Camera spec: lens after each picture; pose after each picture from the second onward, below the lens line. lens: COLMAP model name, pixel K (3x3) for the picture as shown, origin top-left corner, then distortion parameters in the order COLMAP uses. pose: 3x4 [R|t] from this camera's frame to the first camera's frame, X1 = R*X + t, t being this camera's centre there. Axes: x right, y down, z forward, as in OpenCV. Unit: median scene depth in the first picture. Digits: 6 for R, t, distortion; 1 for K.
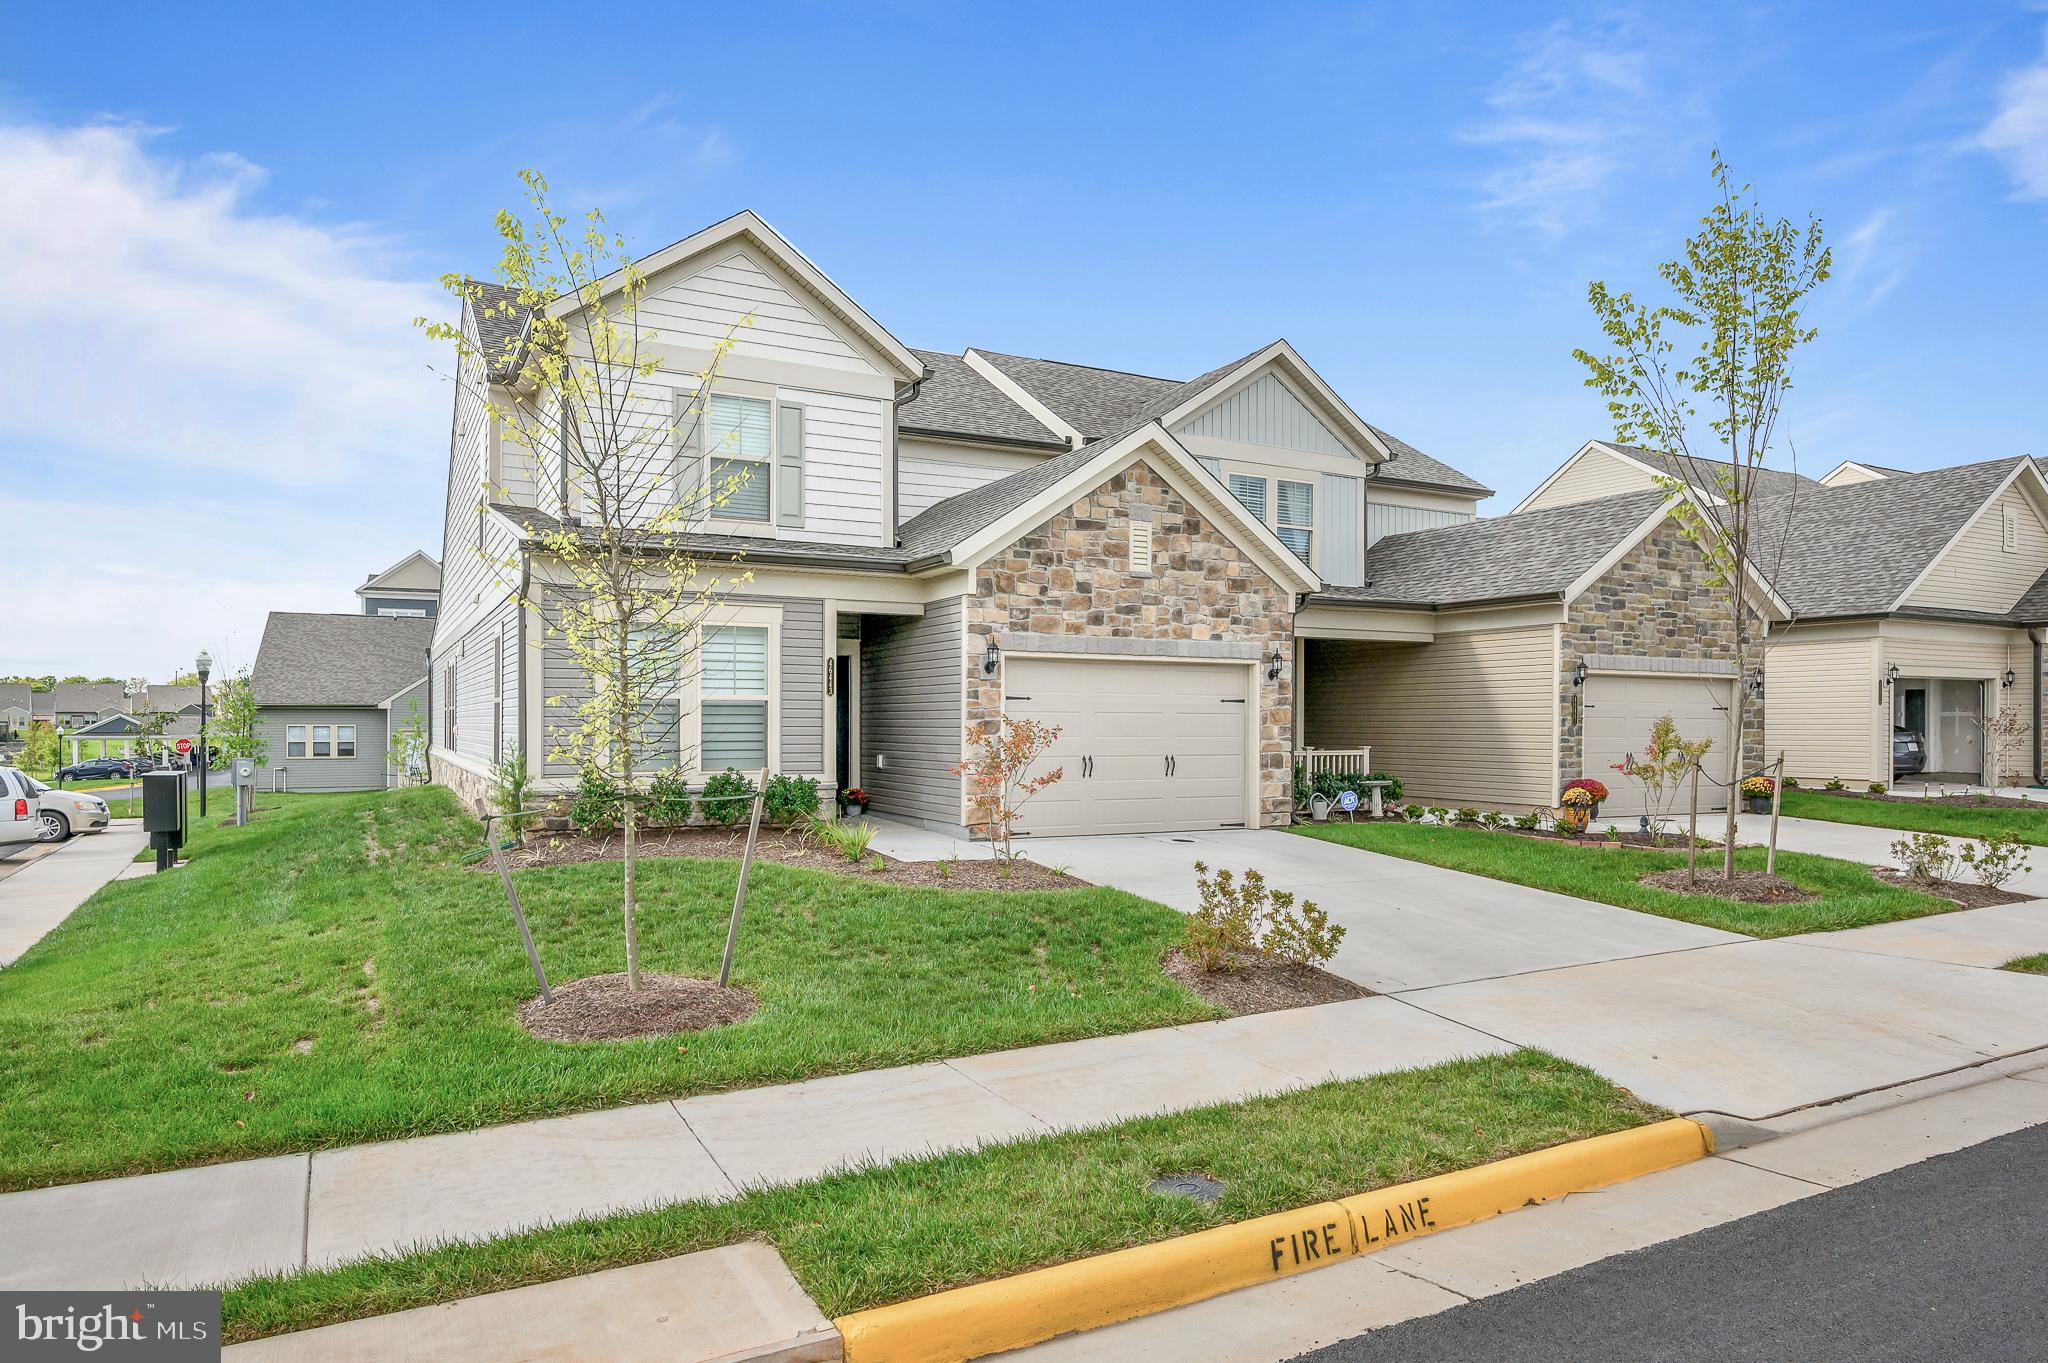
lens RADIAL K [[1093.0, 0, 970.9], [0, 1093.0, 765.1], [0, 0, 1]] dist [0.002117, 0.001164]
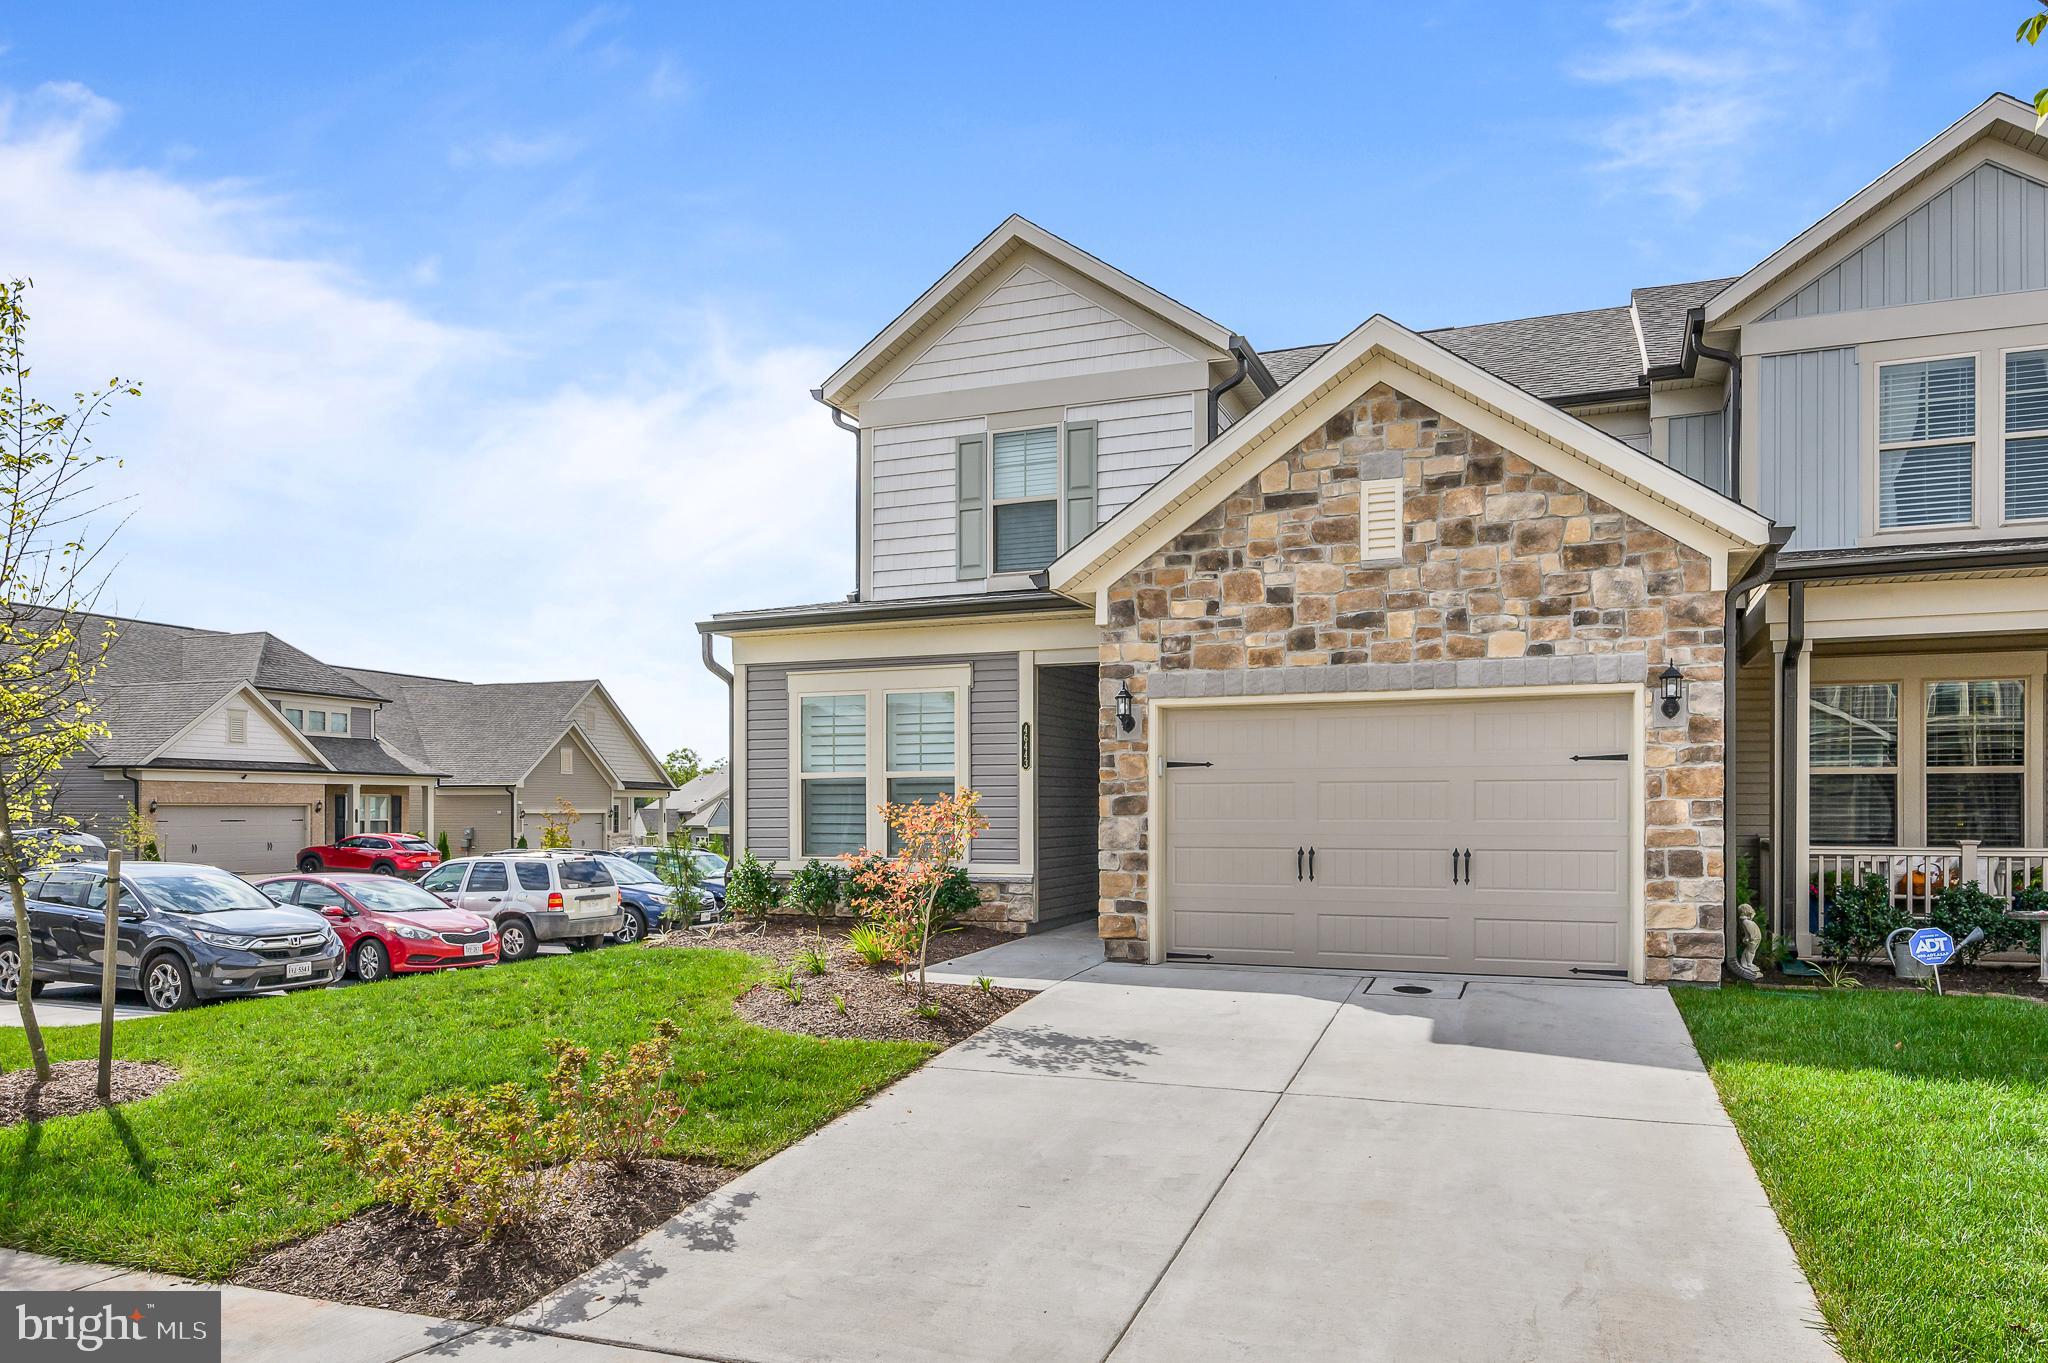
lens RADIAL K [[1130.4, 0, 1137.4], [0, 1130.4, 832.4], [0, 0, 1]] dist [0.001214, -0.000802]
pose [[0.743425, 0.006536, -0.668787, 0.482789], [-0.019392, 0.999743, -0.011785, -0.007767], [0.668538, 0.021730, 0.743361, 0.415901]]
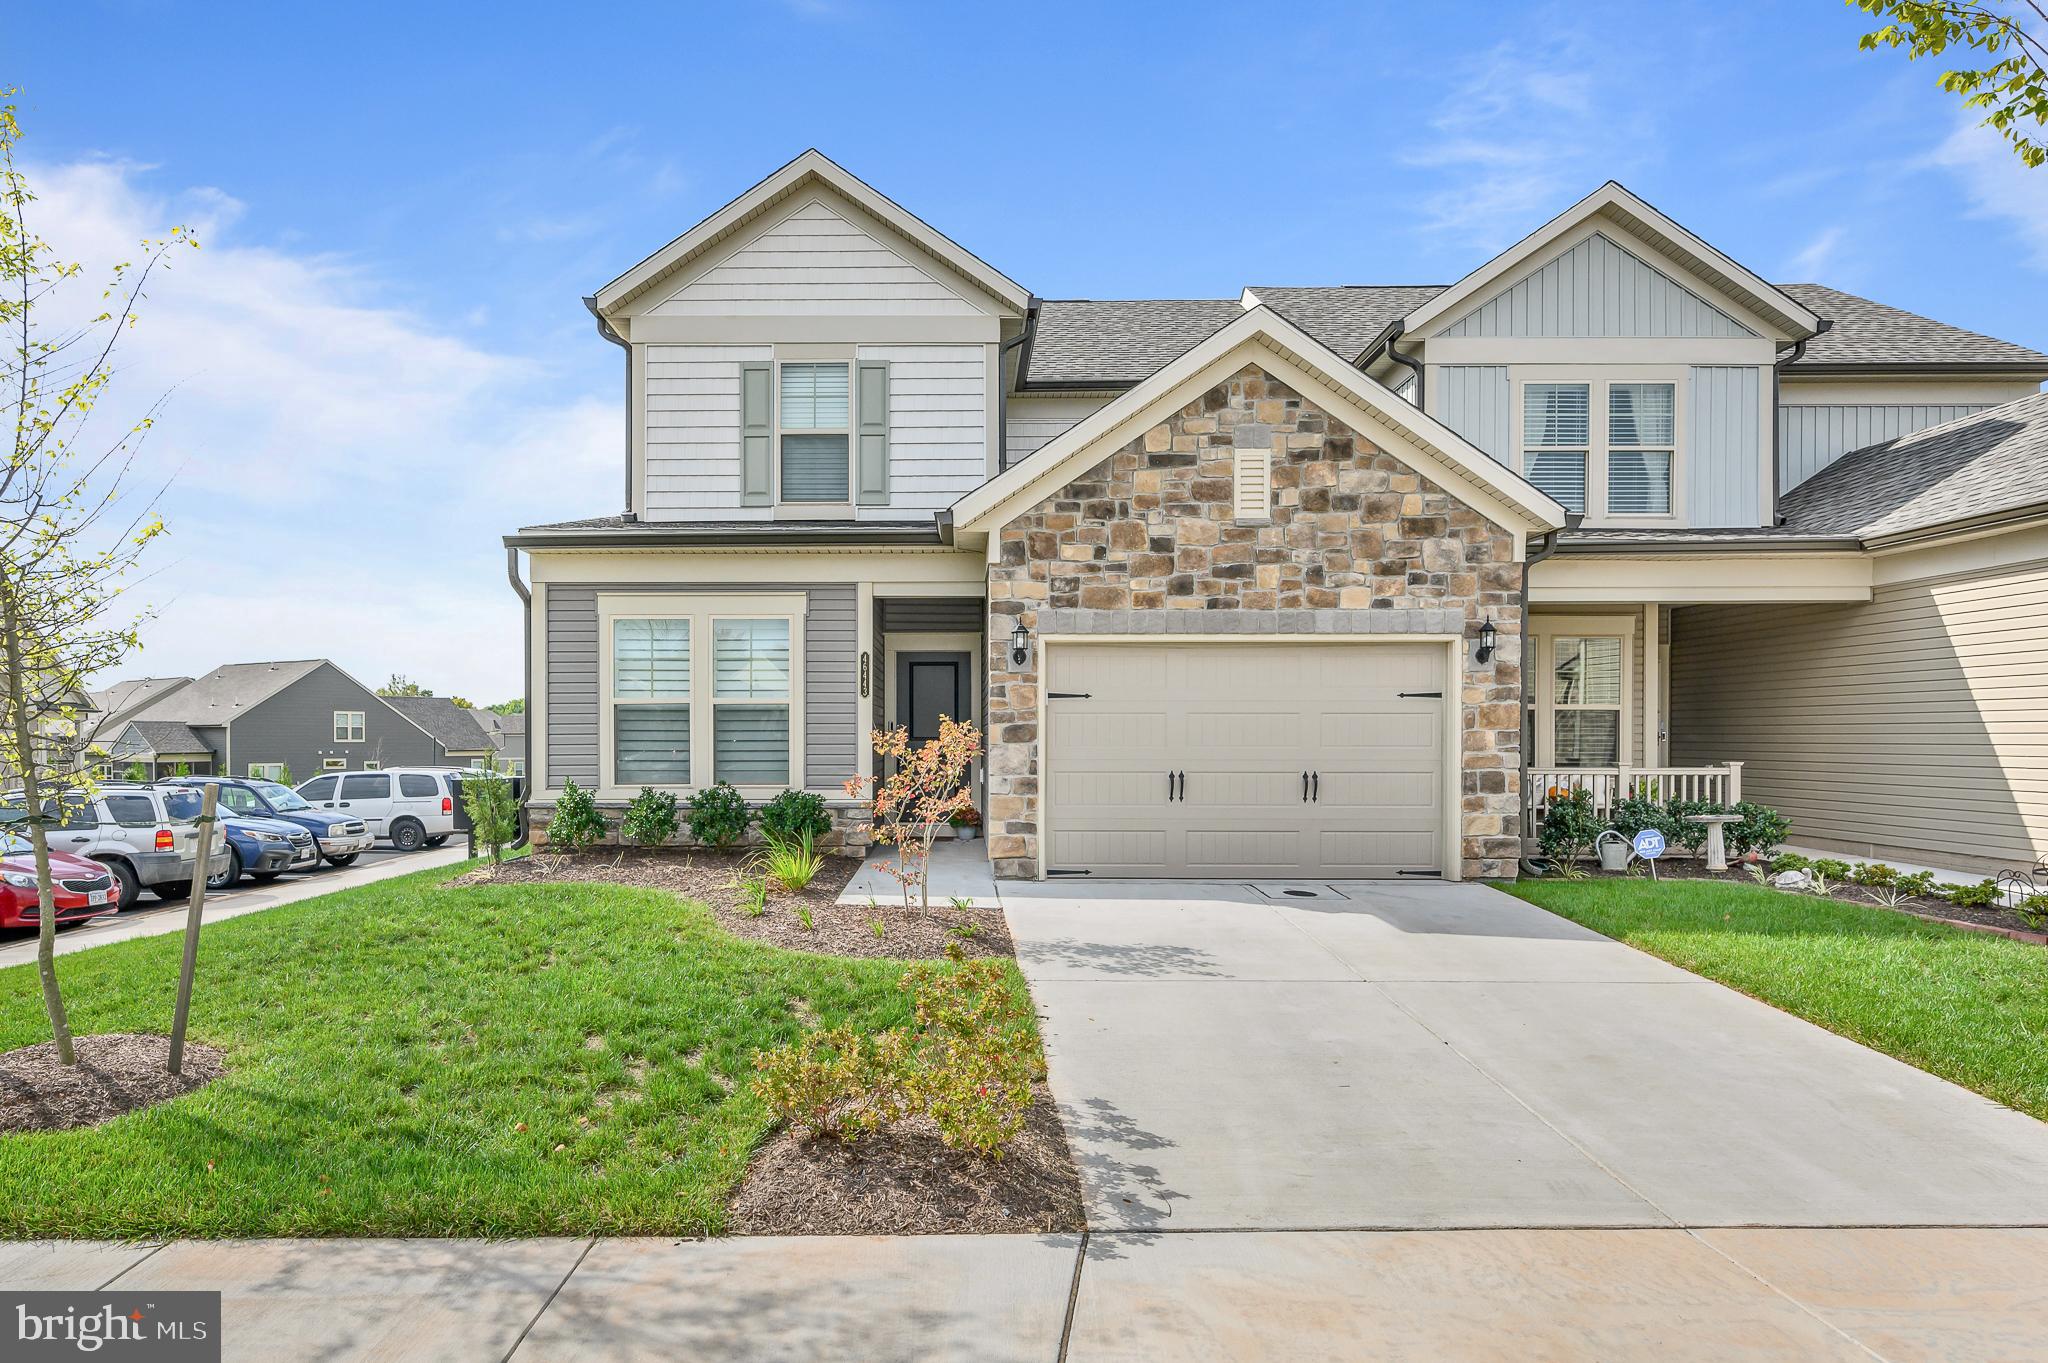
lens RADIAL K [[1093.0, 0, 970.9], [0, 1093.0, 765.1], [0, 0, 1]] dist [0.002117, 0.001164]
pose [[0.906744, 0.006655, -0.421629, 0.288701], [-0.011827, 0.999883, -0.009653, -0.004198], [0.421515, 0.013739, 0.906717, 0.263907]]
